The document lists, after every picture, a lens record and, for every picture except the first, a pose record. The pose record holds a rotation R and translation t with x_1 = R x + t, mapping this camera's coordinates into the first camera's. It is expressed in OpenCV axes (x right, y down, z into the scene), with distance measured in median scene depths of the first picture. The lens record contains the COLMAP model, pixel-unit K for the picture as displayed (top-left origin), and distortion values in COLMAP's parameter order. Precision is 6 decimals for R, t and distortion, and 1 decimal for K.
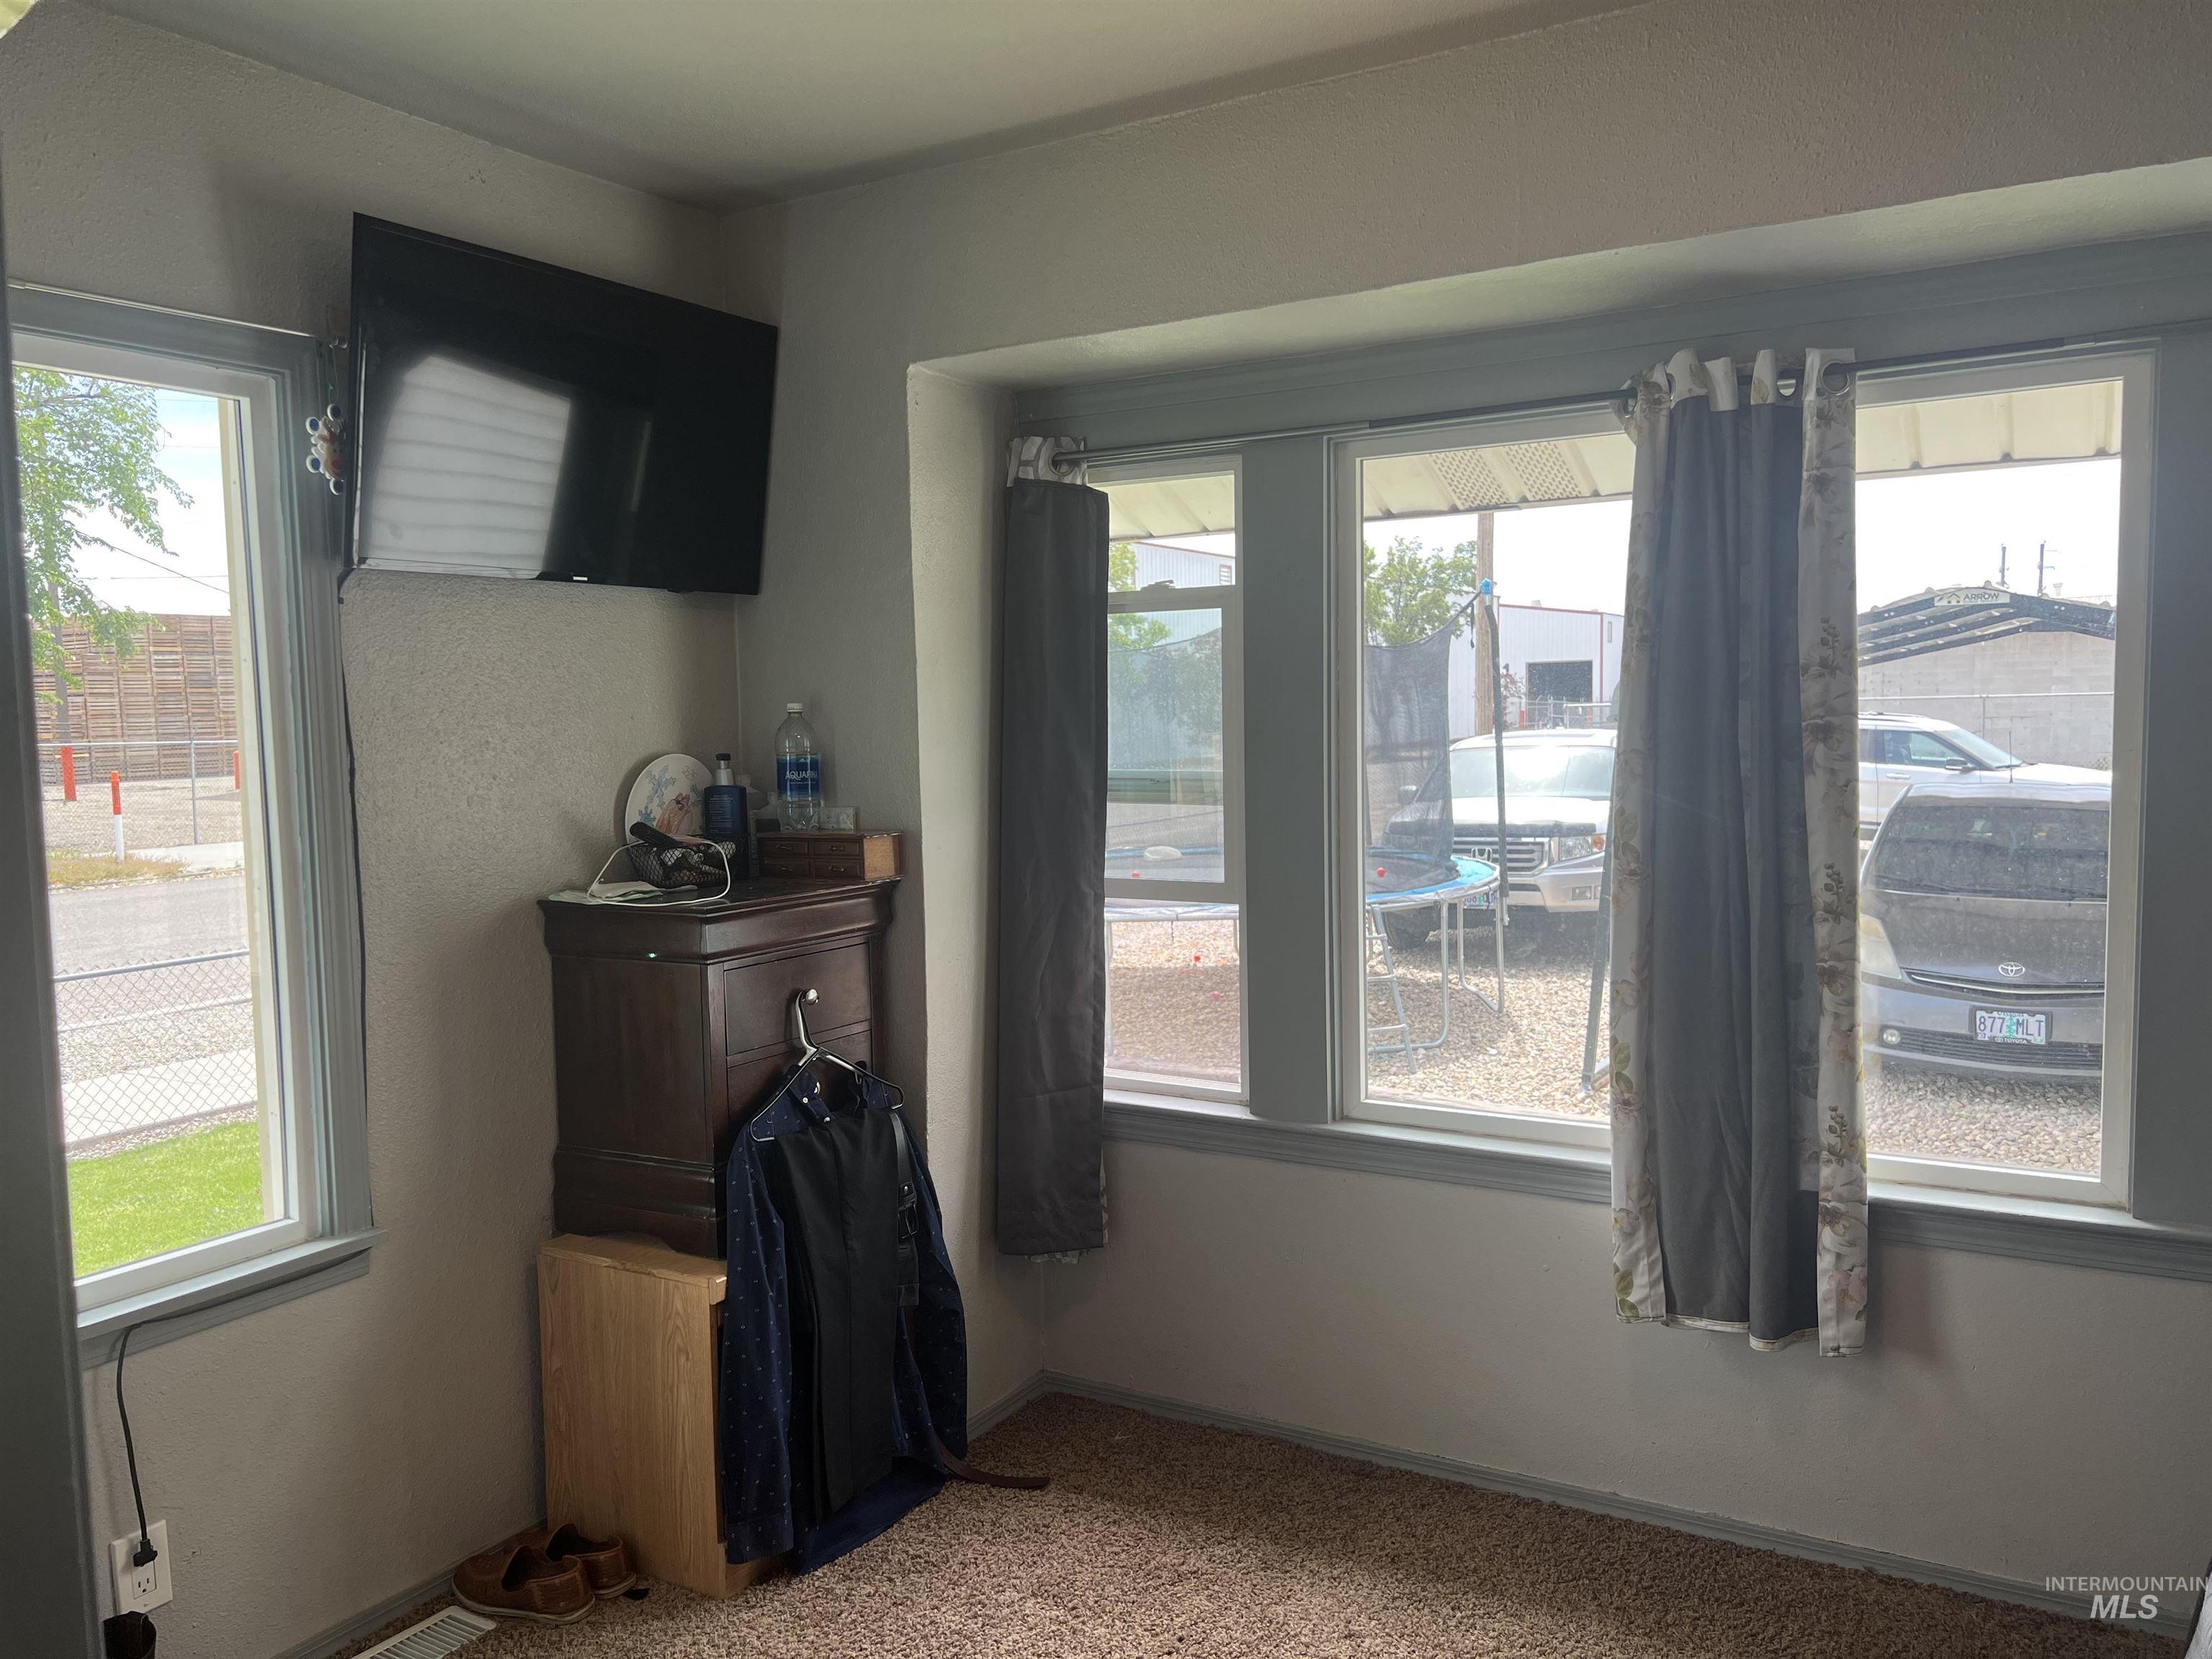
lens RADIAL K [[1686.1, 0, 1094.7], [0, 1686.1, 834.2], [0, 0, 1]] dist [0.060229, -0.057545]
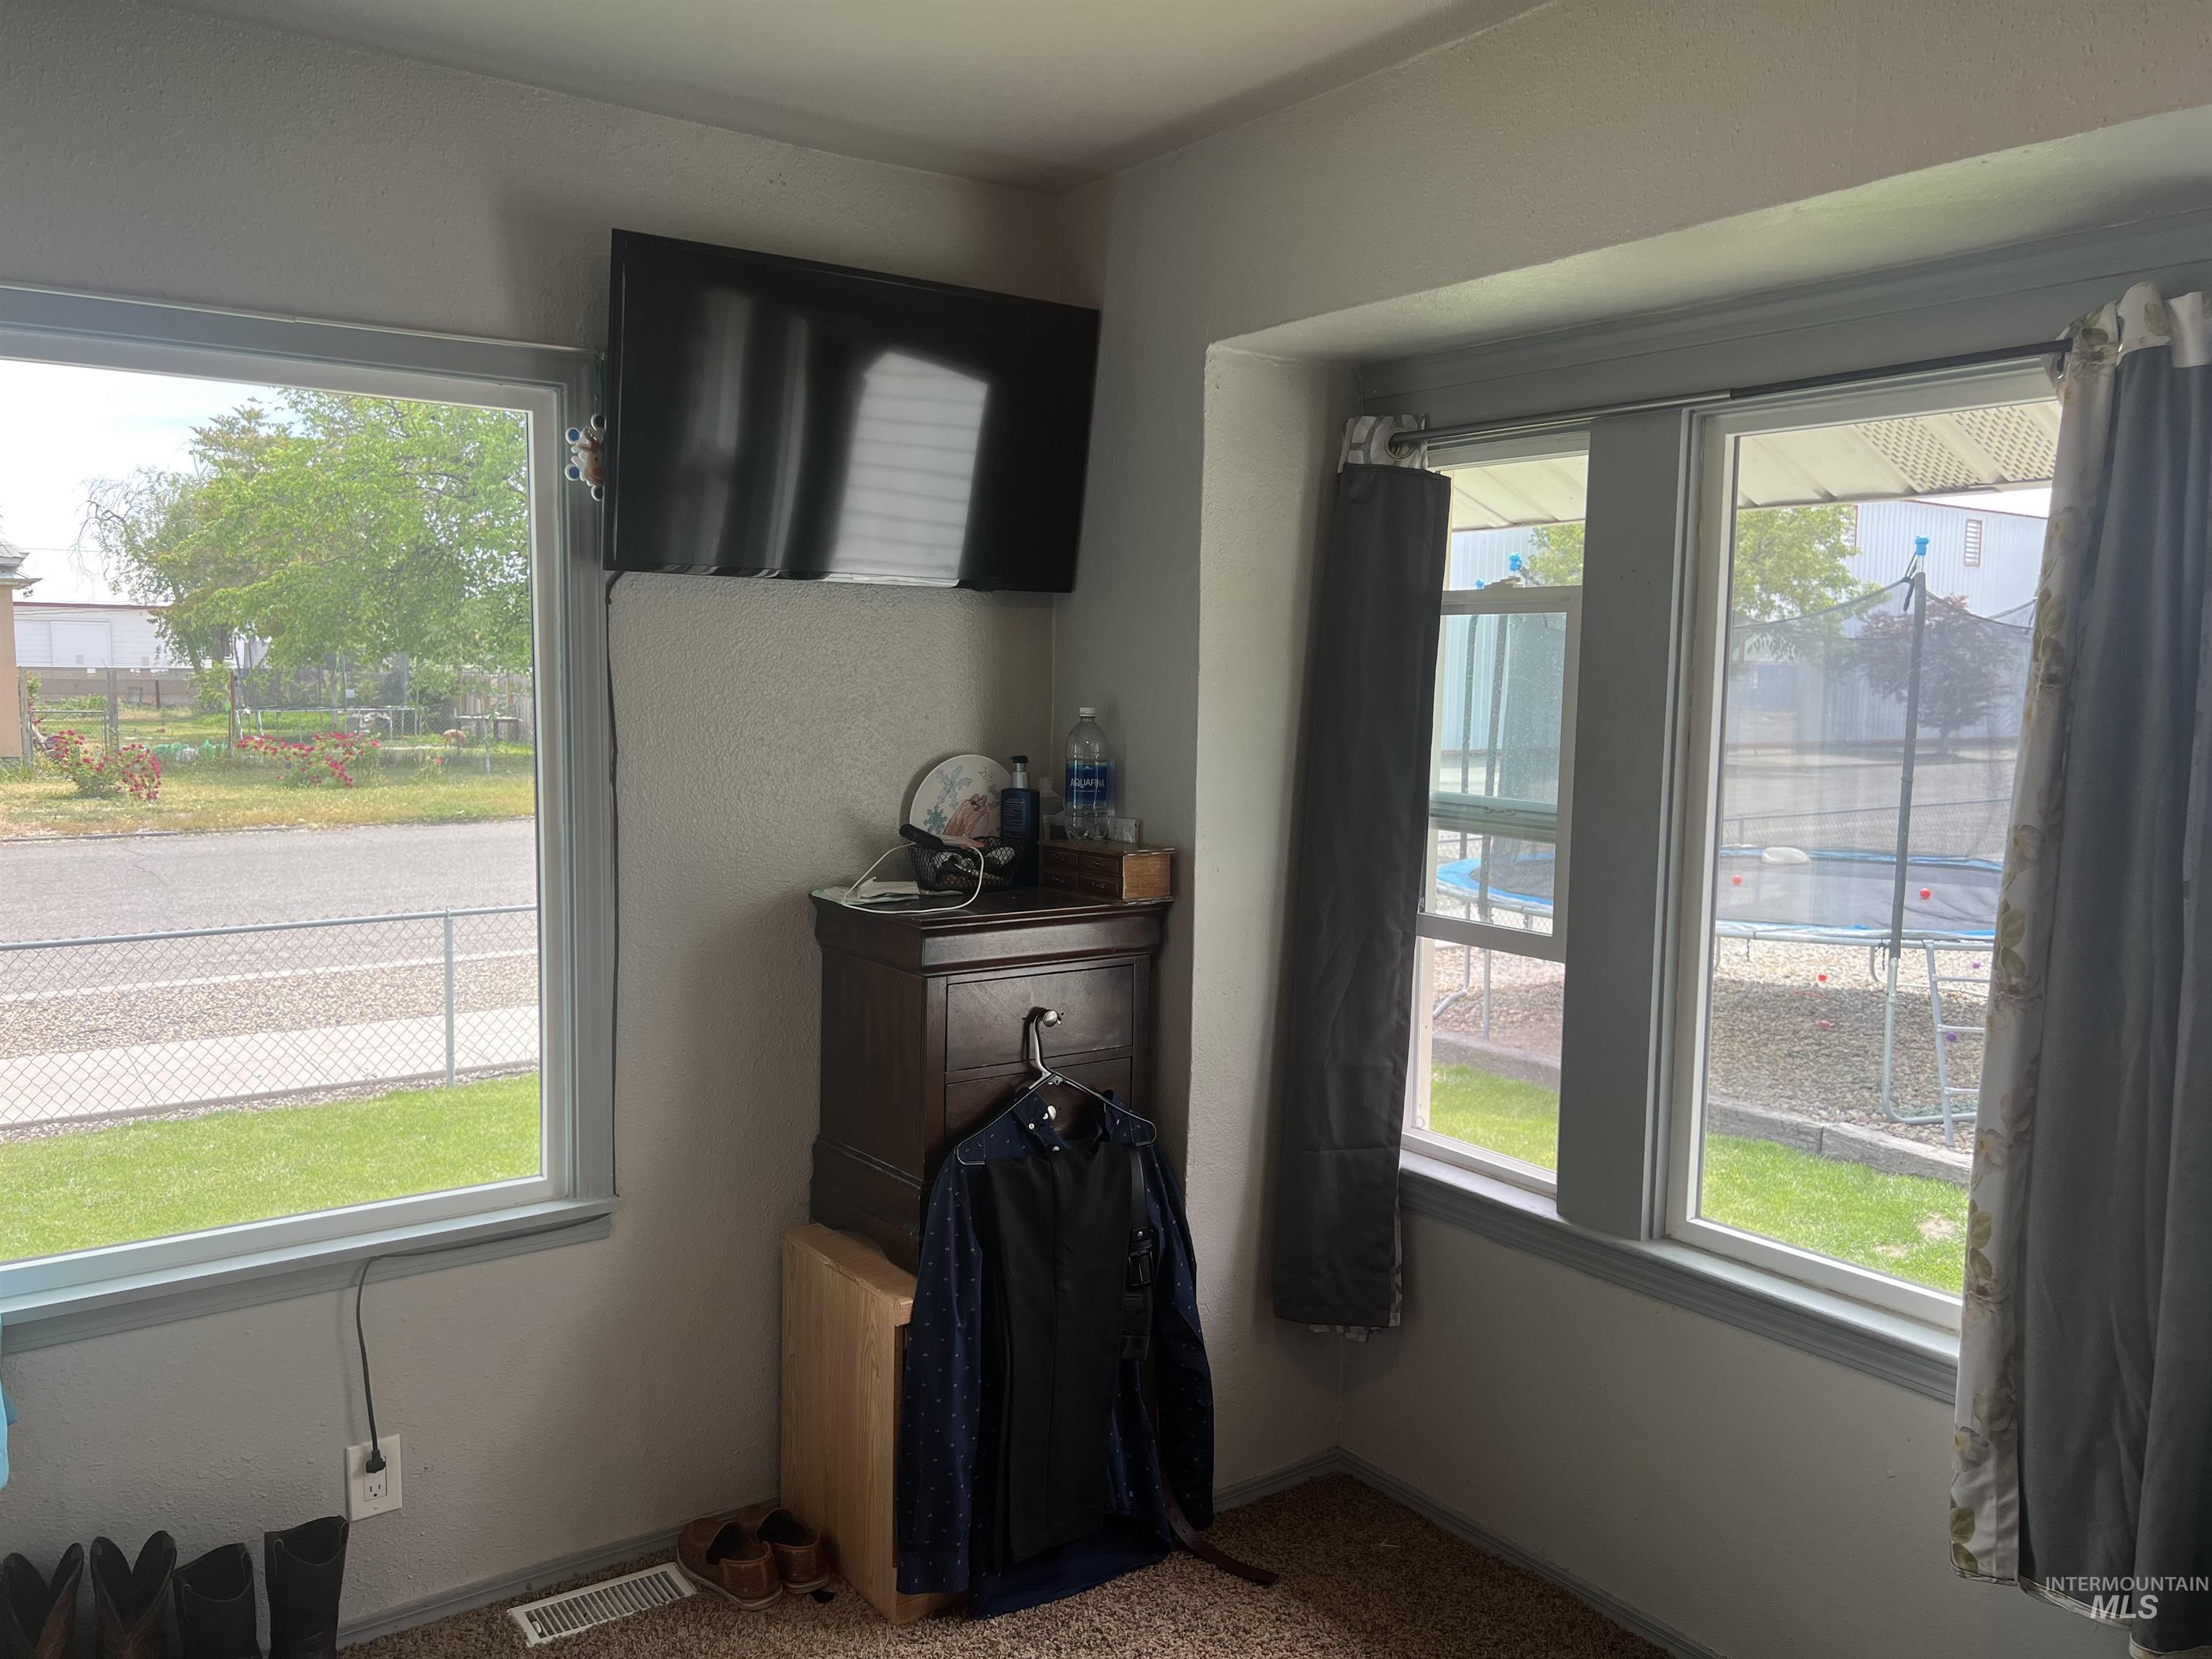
lens RADIAL K [[1686.1, 0, 1104.1], [0, 1686.1, 826.0], [0, 0, 1]] dist [0.060229, -0.057545]
pose [[0.915186, 0.071467, -0.396646, 0.230100], [-0.062301, 0.997409, 0.035964, -0.048636], [0.398188, -0.008202, 0.917267, 0.140443]]
